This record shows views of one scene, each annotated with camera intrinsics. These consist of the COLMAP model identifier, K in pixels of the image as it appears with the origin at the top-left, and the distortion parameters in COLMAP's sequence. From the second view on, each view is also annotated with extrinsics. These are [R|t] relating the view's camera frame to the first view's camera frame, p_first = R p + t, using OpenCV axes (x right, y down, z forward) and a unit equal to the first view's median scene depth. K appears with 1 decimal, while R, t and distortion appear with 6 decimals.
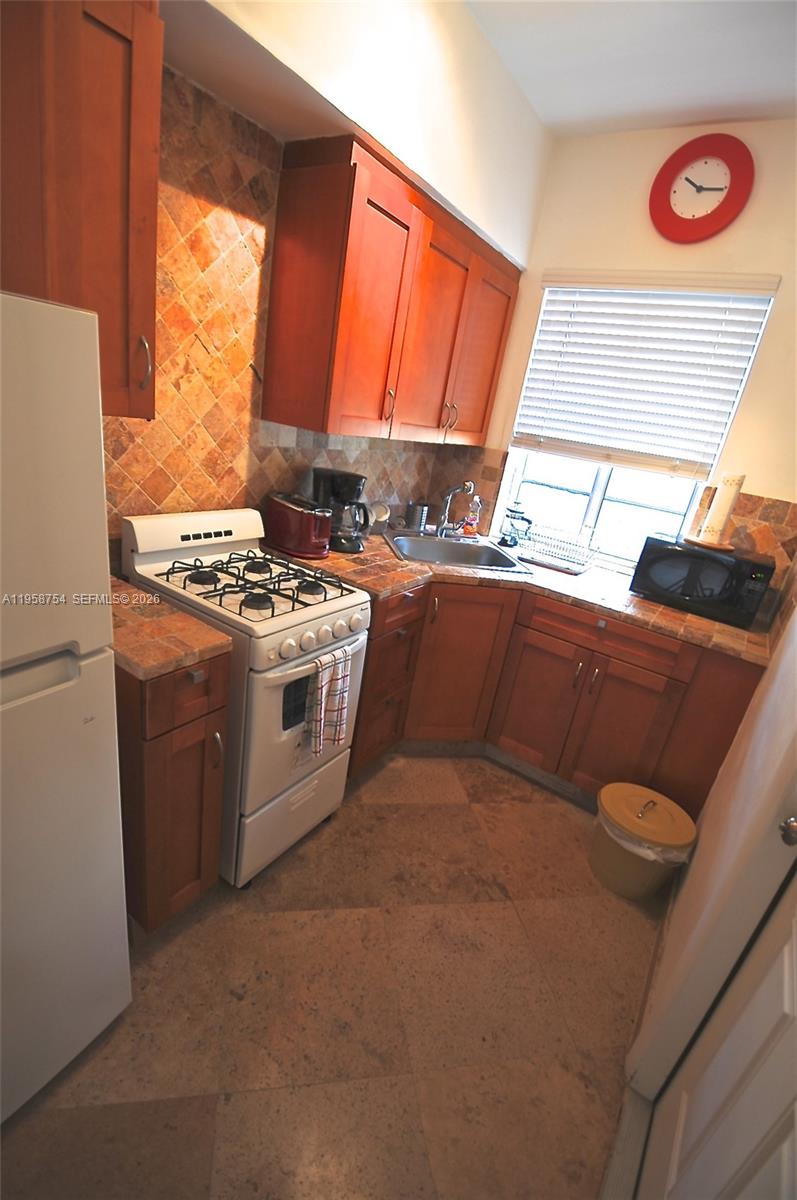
lens RADIAL K [[522.4, 0, 384.7], [0, 522.4, 601.7], [0, 0, 1]] dist [0.021151, -0.028742]
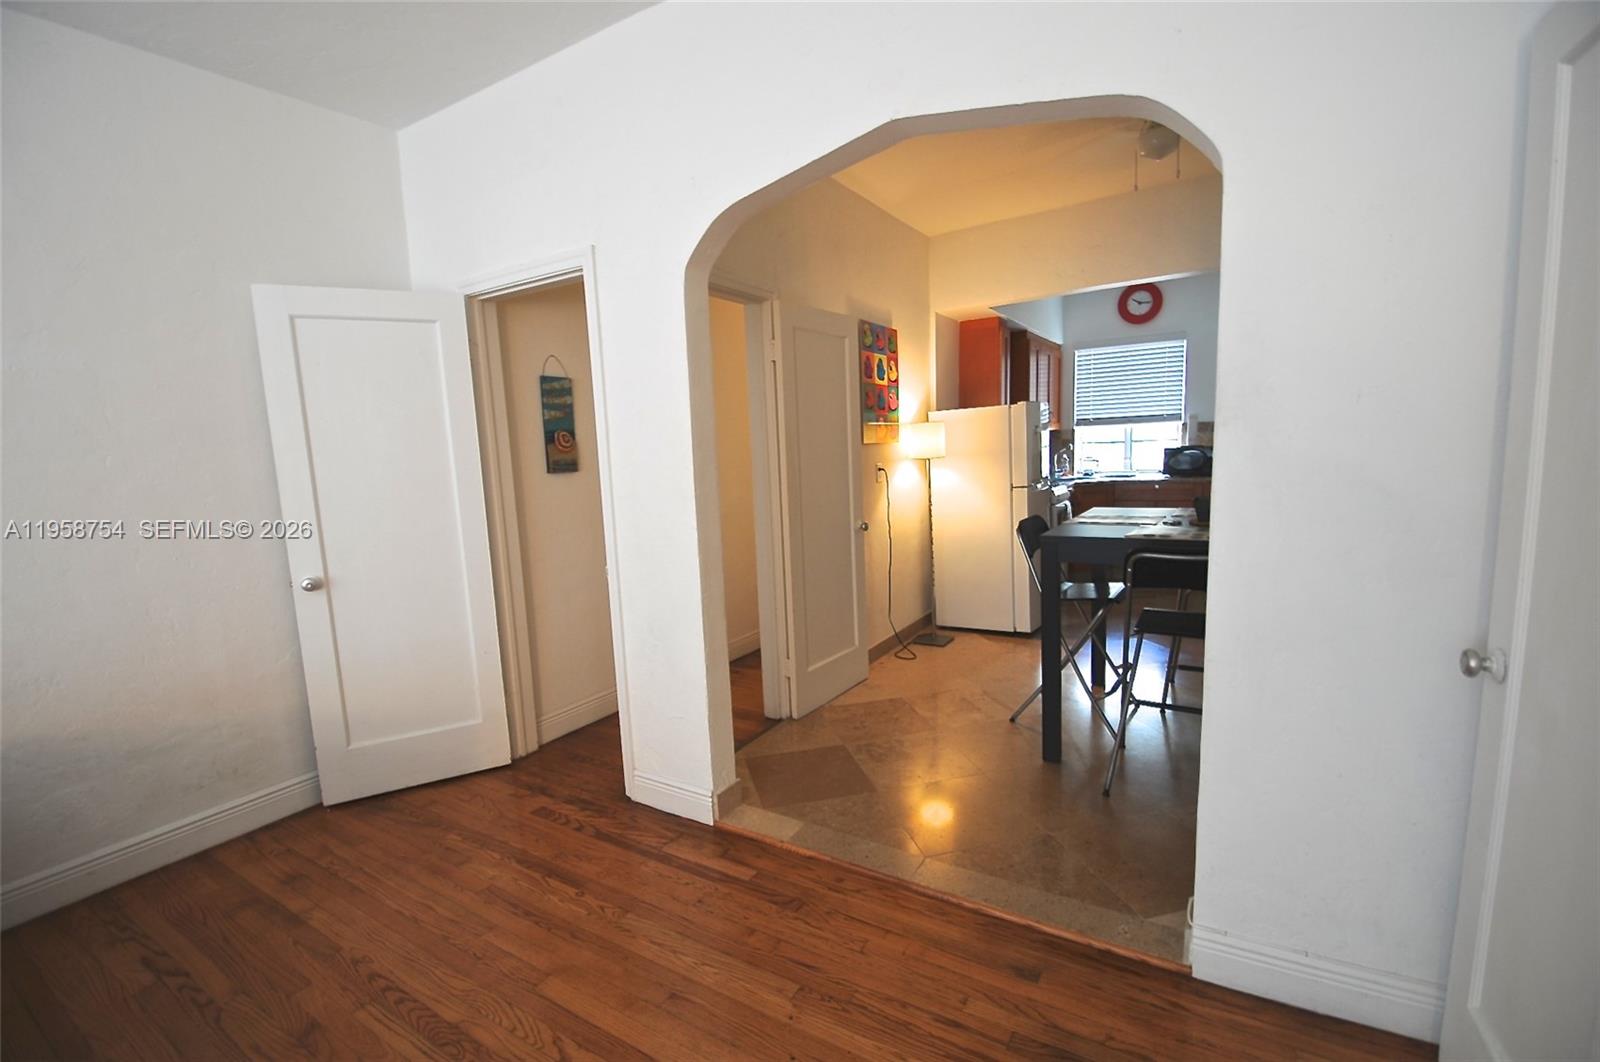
lens RADIAL K [[696.5, 0, 795.2], [0, 696.5, 542.7], [0, 0, 1]] dist [0.021151, -0.028742]
pose [[0.979720, -0.199204, 0.021591, -1.165337], [0.199214, 0.956836, -0.211611, 0.573169], [0.021495, 0.211620, 0.977116, -1.834416]]
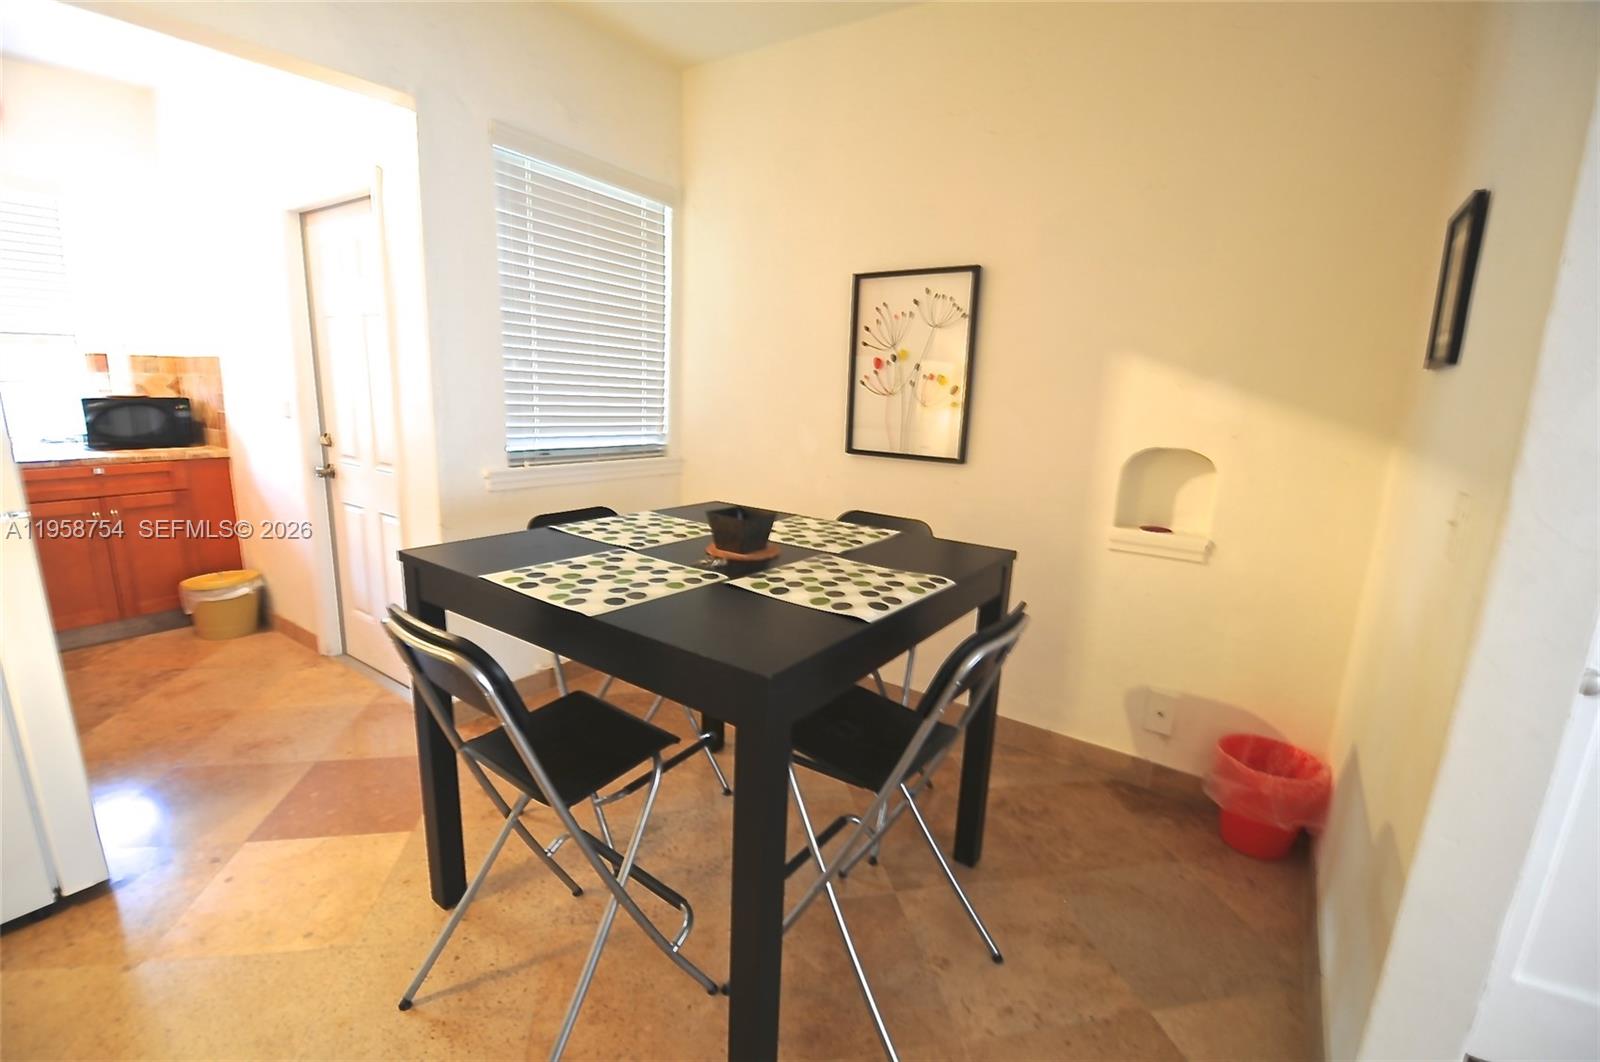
lens RADIAL K [[696.5, 0, 795.2], [0, 696.5, 542.7], [0, 0, 1]] dist [0.021151, -0.028742]
pose [[-0.000118, -0.361695, 0.932296, -1.085420], [0.309429, 0.886528, 0.343978, 0.132108], [-0.950922, 0.288520, 0.111814, -0.632325]]
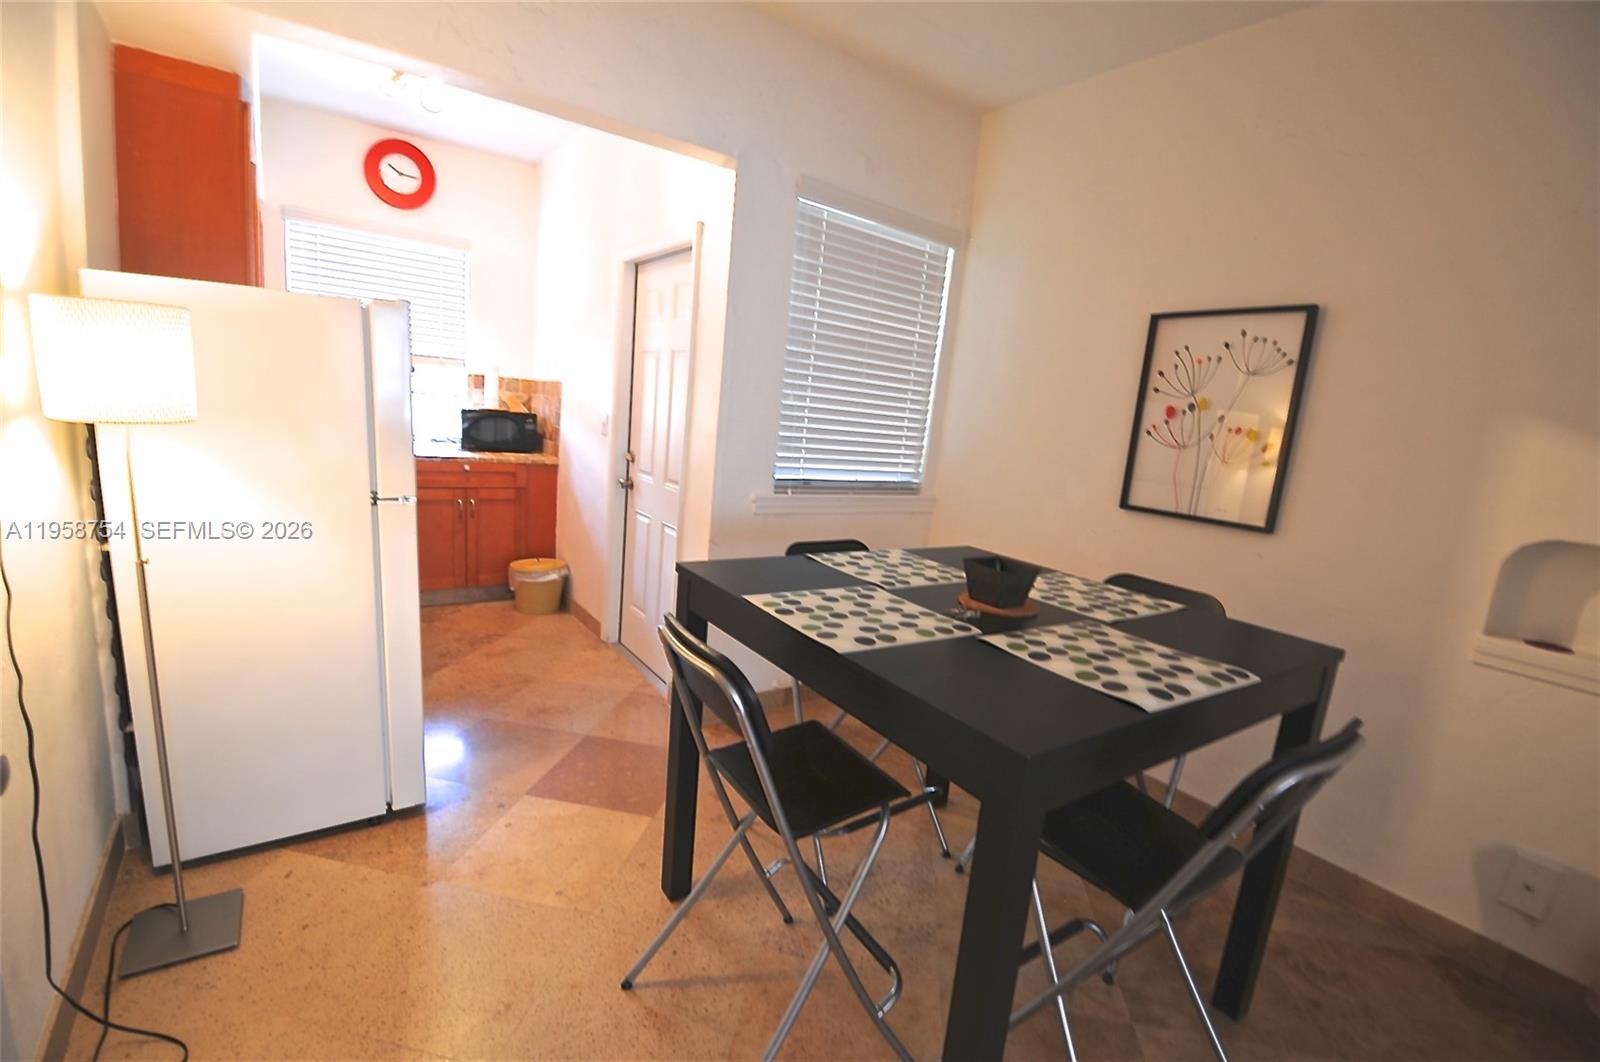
lens RADIAL K [[696.5, 0, 795.2], [0, 696.5, 542.7], [0, 0, 1]] dist [0.021151, -0.028742]
pose [[0.350018, -0.294233, 0.889333, -1.066404], [0.292149, 0.936324, 0.194798, 0.123835], [-0.890020, 0.191635, 0.413691, -0.610929]]
